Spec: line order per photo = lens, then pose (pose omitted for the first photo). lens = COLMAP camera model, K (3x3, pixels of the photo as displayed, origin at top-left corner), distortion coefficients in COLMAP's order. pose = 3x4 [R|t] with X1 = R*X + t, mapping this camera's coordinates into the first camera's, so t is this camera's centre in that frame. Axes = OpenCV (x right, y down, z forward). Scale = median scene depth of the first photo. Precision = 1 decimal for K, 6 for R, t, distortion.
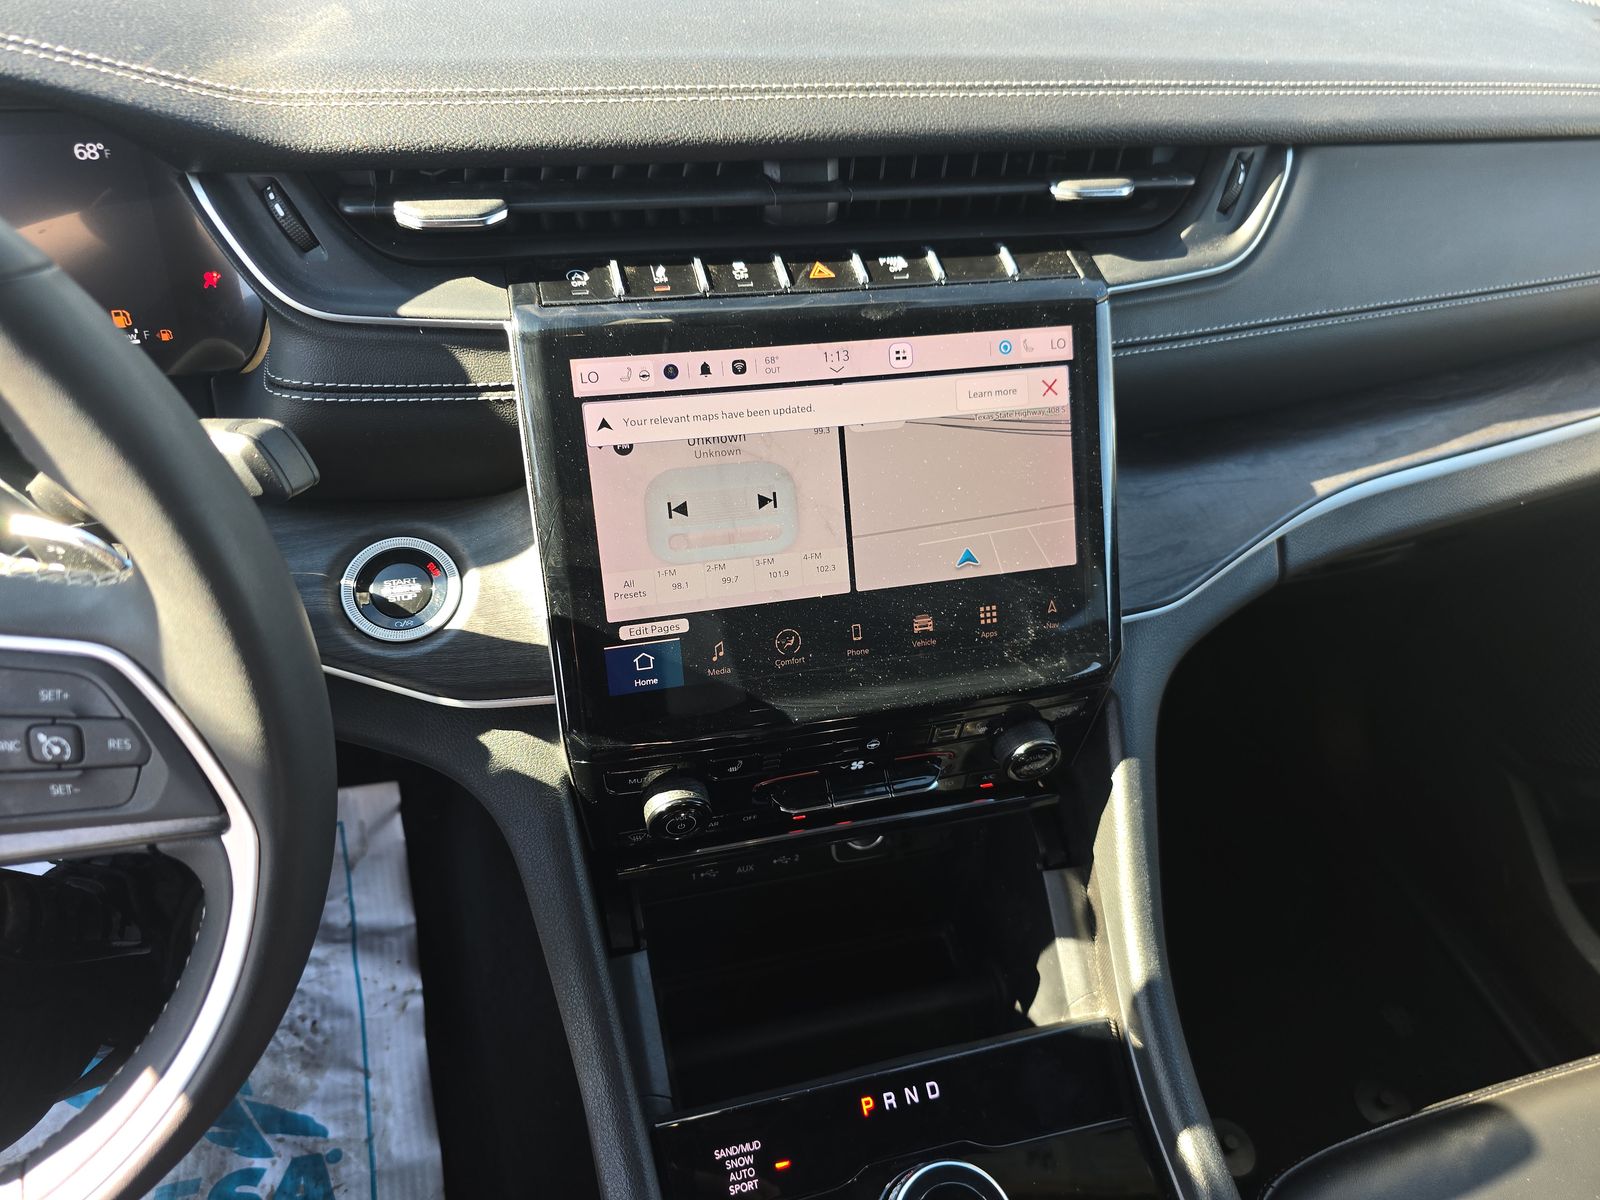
lens RADIAL K [[1062.3, 0, 804.0], [0, 1062.3, 609.0], [0, 0, 1]] dist [-0.021471, -0.023133]
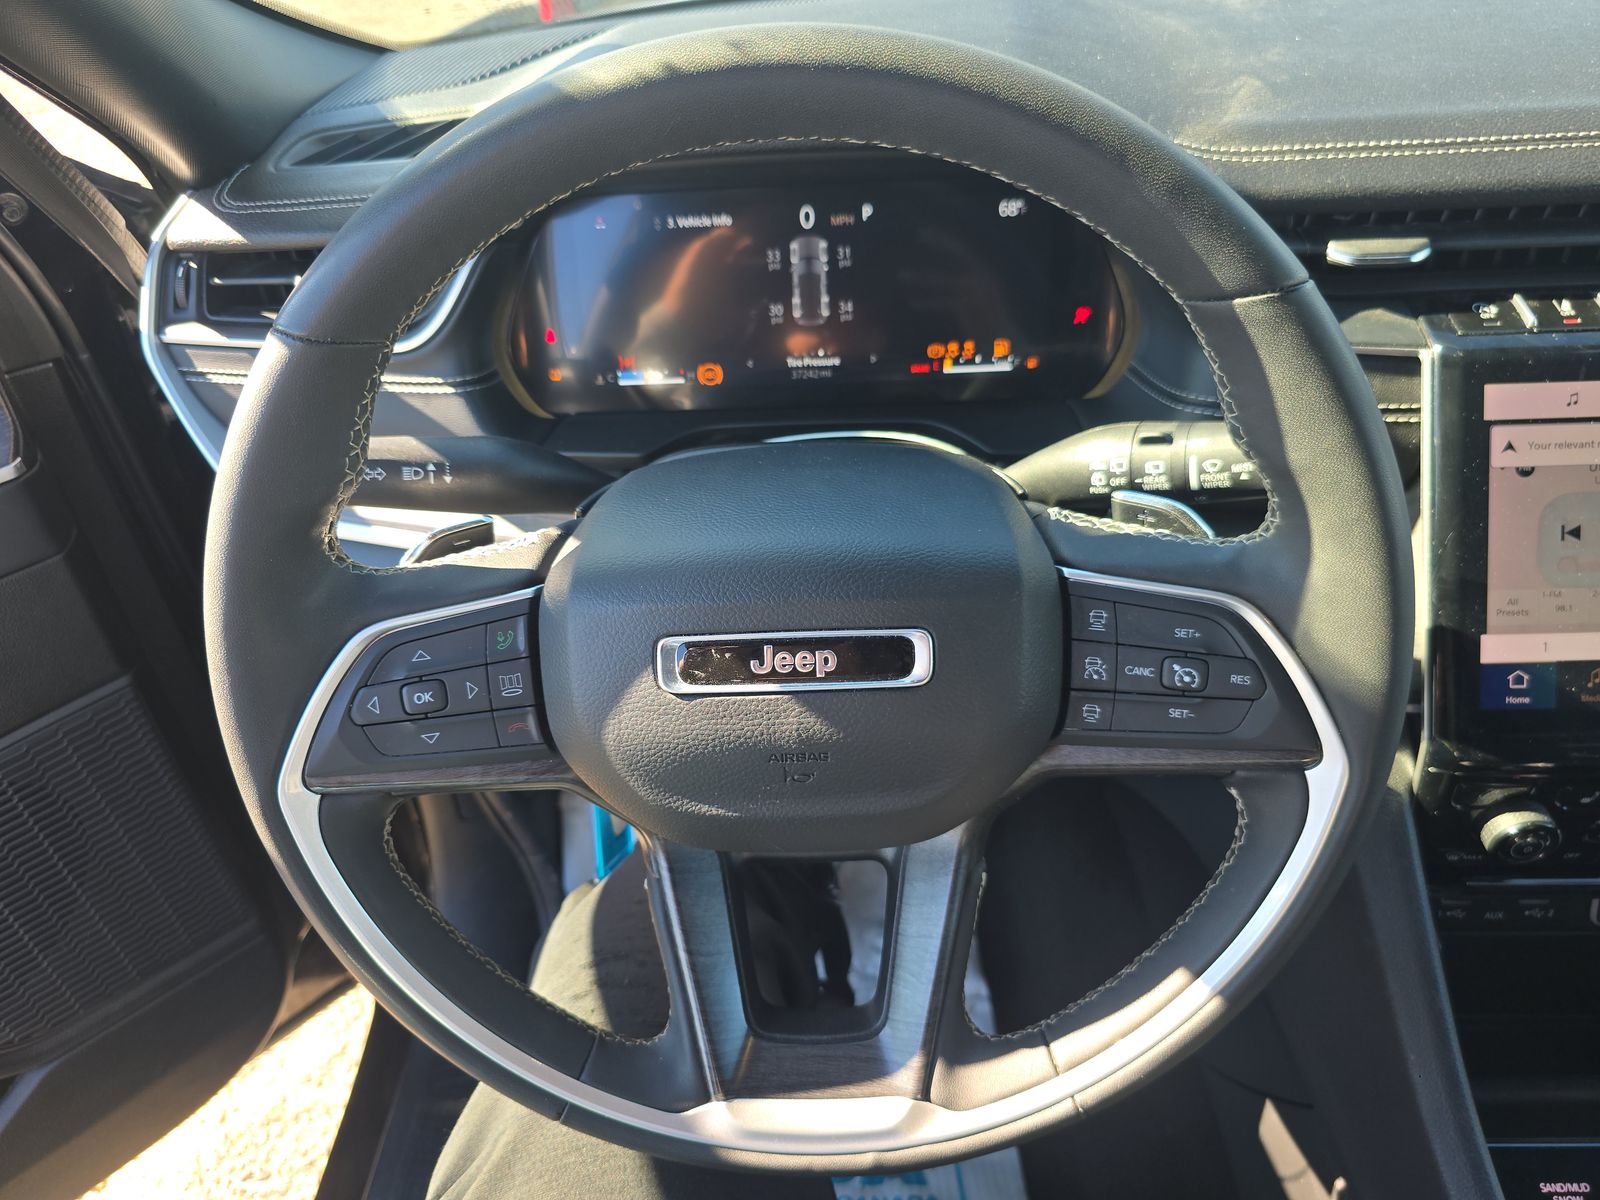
lens RADIAL K [[1062.3, 0, 803.2], [0, 1062.3, 594.1], [0, 0, 1]] dist [-0.021471, -0.023133]
pose [[0.926793, 0.076455, -0.367707, -0.442380], [-0.102529, 0.993376, -0.051874, 0.094677], [0.361306, 0.085777, 0.928494, -0.195868]]
